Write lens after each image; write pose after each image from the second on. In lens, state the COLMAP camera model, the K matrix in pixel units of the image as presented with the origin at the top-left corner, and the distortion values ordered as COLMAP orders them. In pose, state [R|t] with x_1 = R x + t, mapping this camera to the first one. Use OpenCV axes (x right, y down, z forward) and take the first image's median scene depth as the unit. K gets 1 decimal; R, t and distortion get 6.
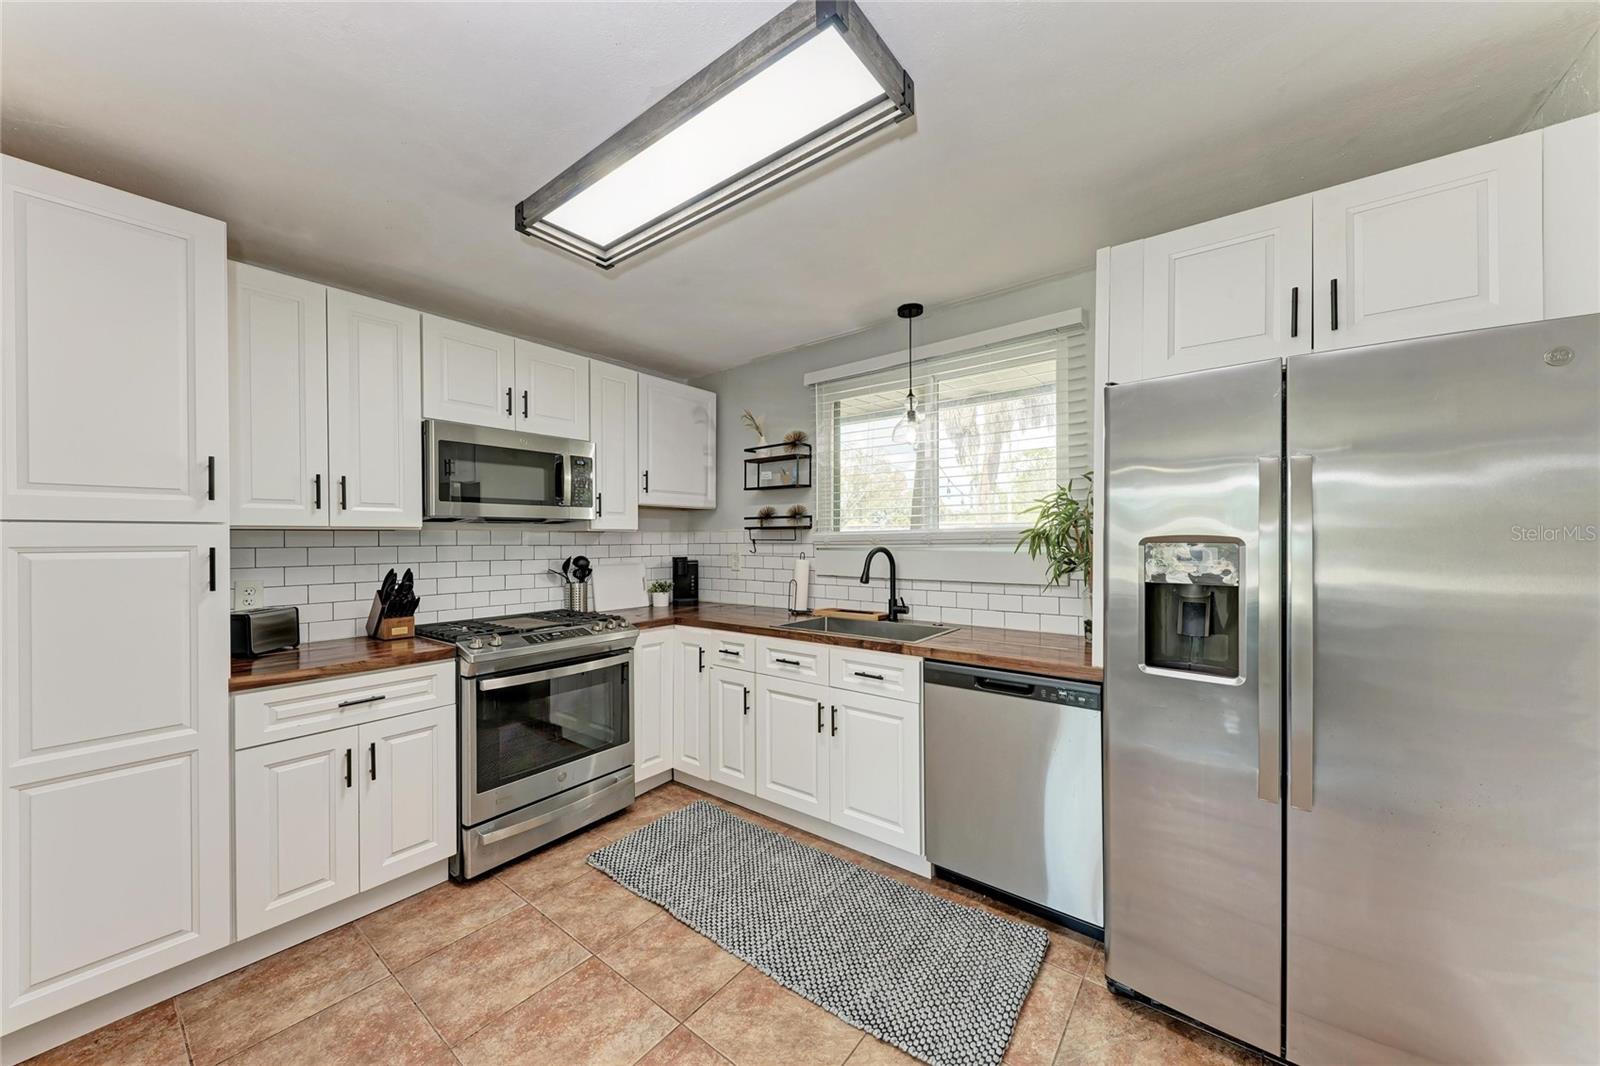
lens RADIAL K [[556.9, 0, 810.1], [0, 556.9, 541.5], [0, 0, 1]] dist [-0.008688, -0.000127]
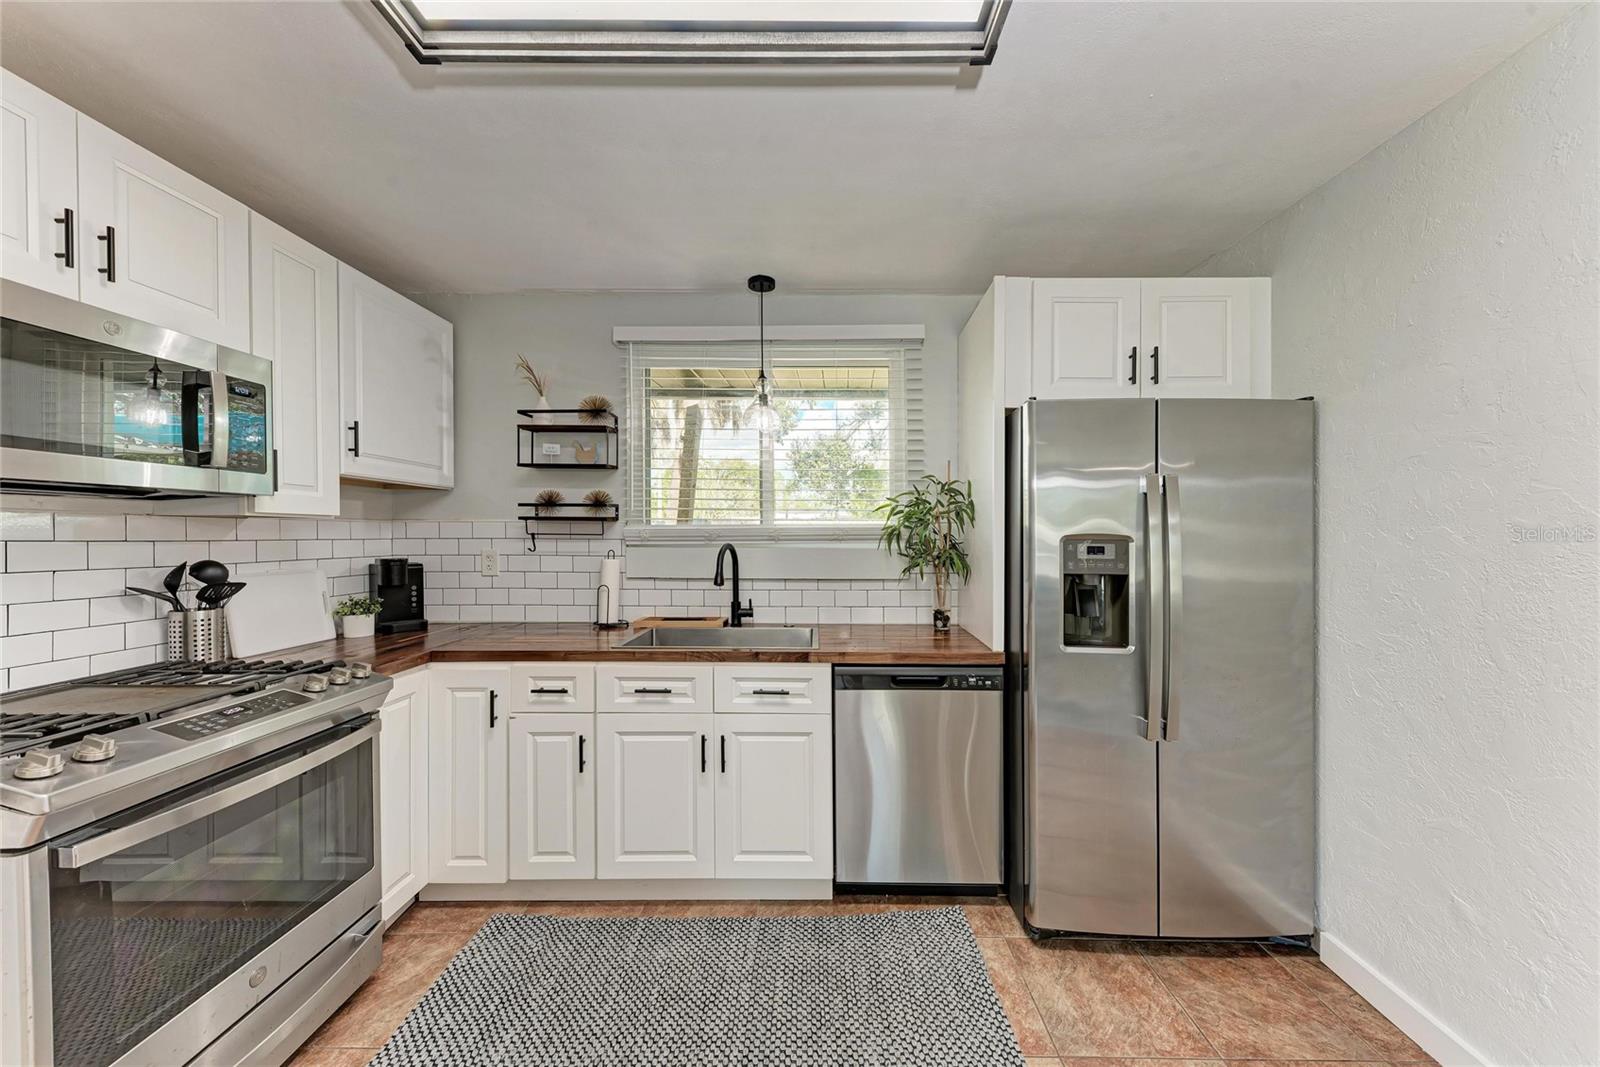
lens RADIAL K [[553.3, 0, 805.2], [0, 553.3, 539.3], [0, 0, 1]] dist [0.000847, -0.000585]
pose [[0.798760, 0.002899, 0.601643, -0.308581], [-0.005357, 0.999983, 0.002293, 0.000623], [-0.601626, -0.005054, 0.798762, 0.234030]]
